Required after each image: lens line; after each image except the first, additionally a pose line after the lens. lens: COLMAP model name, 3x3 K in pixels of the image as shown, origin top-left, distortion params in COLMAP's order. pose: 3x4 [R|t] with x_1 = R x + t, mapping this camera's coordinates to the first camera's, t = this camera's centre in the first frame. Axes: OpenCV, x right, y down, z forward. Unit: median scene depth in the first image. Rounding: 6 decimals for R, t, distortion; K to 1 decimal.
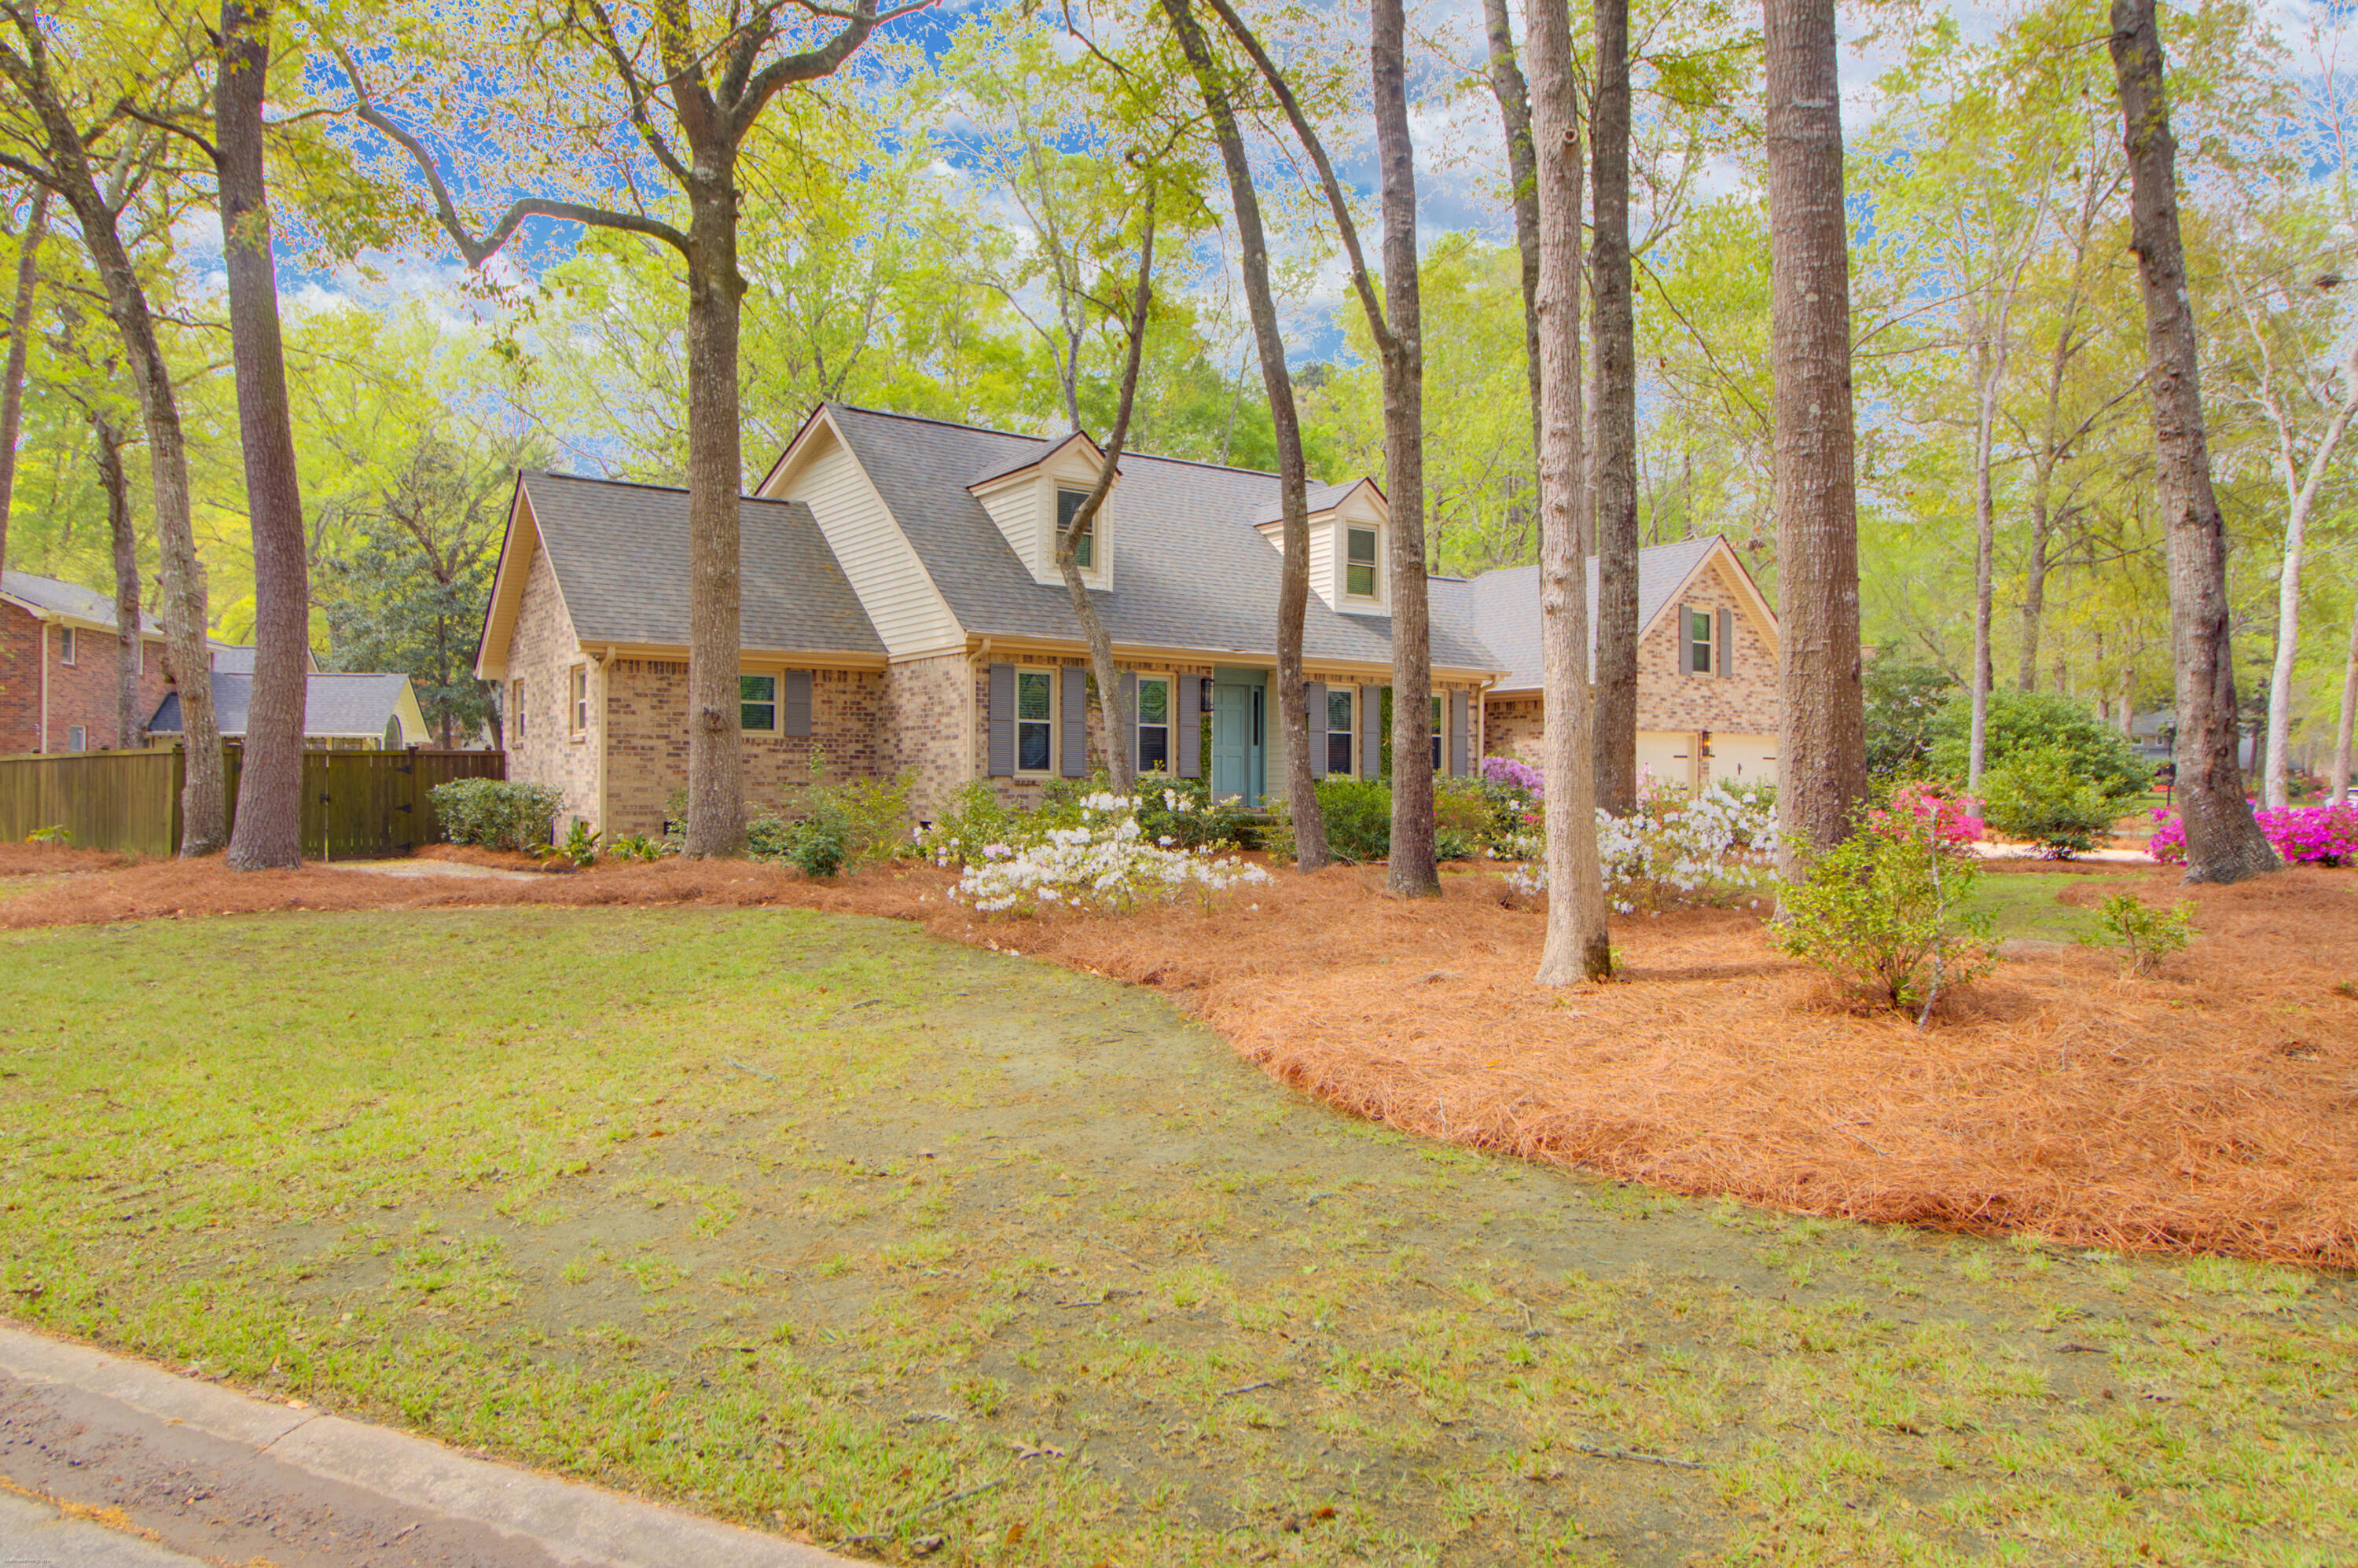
lens RADIAL K [[1435.7, 0, 1187.5], [0, 1435.7, 780.7], [0, 0, 1]] dist [-0.003196, -0.000297]
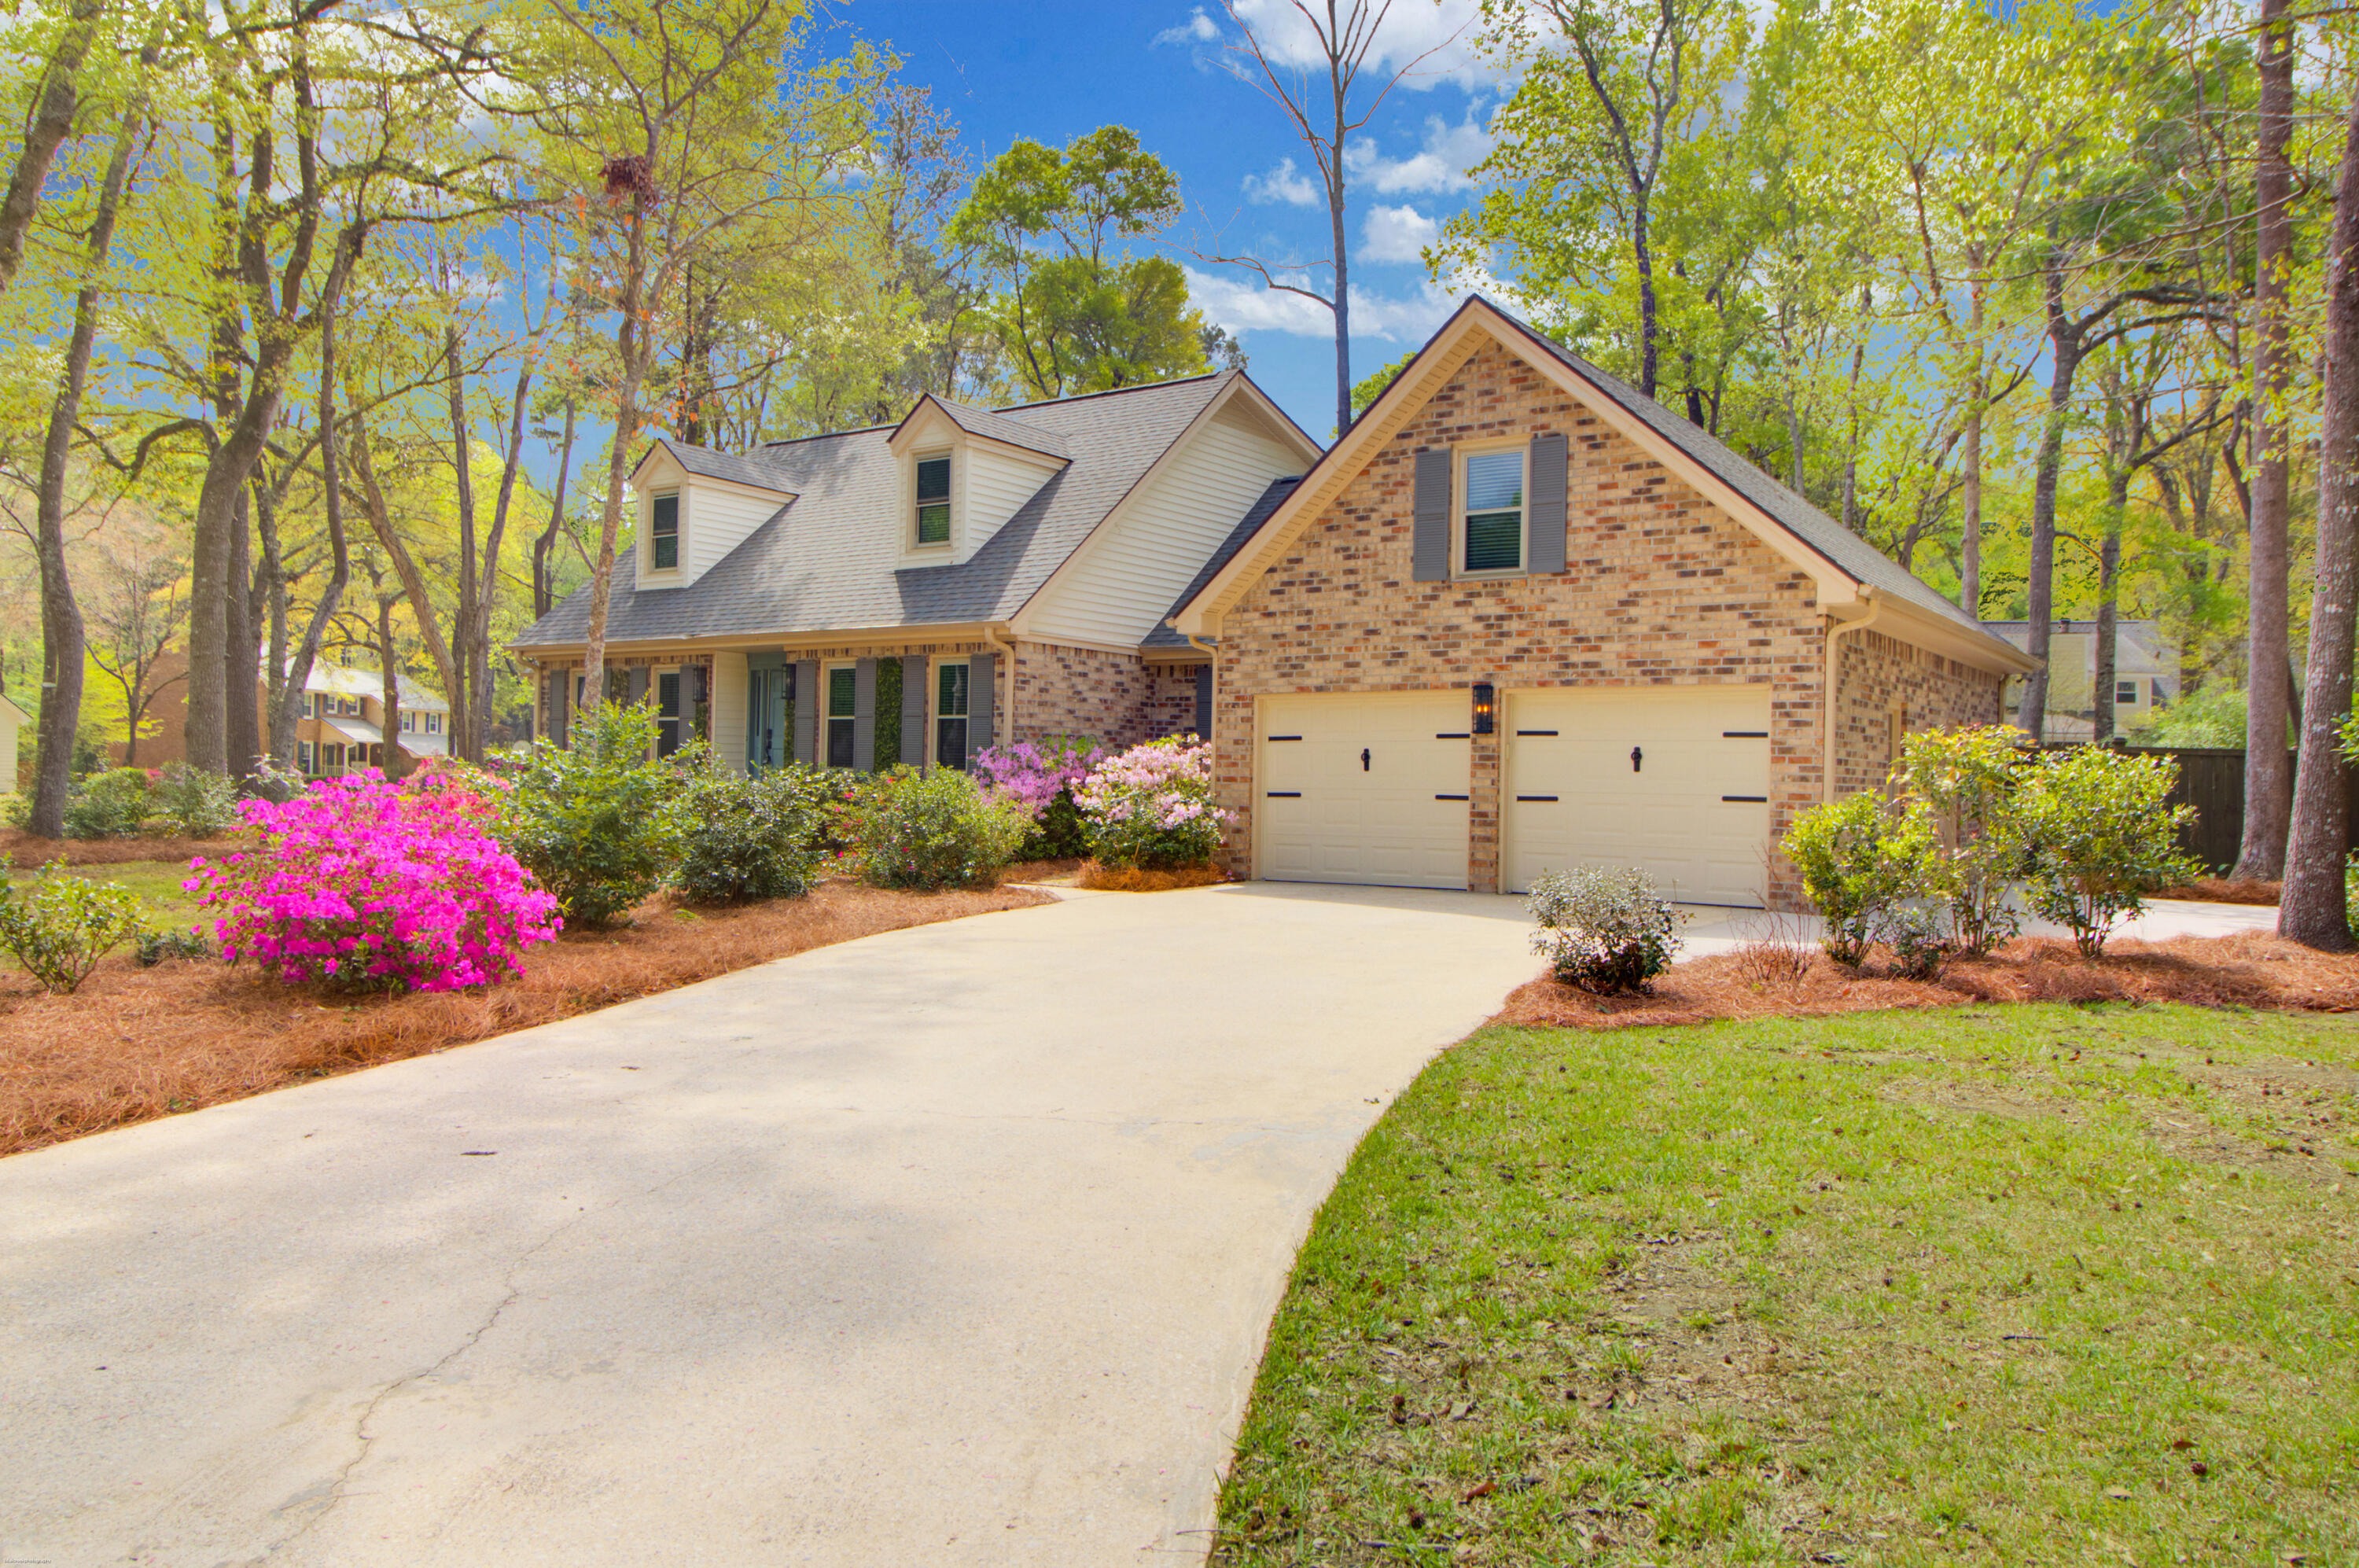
lens RADIAL K [[1647.4, 0, 1179.3], [0, 1647.4, 769.1], [0, 0, 1]] dist [0.008610, -0.004497]
pose [[0.355442, -0.006803, -0.934674, 1.148819], [-0.013341, 0.999835, -0.012351, 0.005530], [0.934603, 0.016859, 0.355293, 0.913120]]
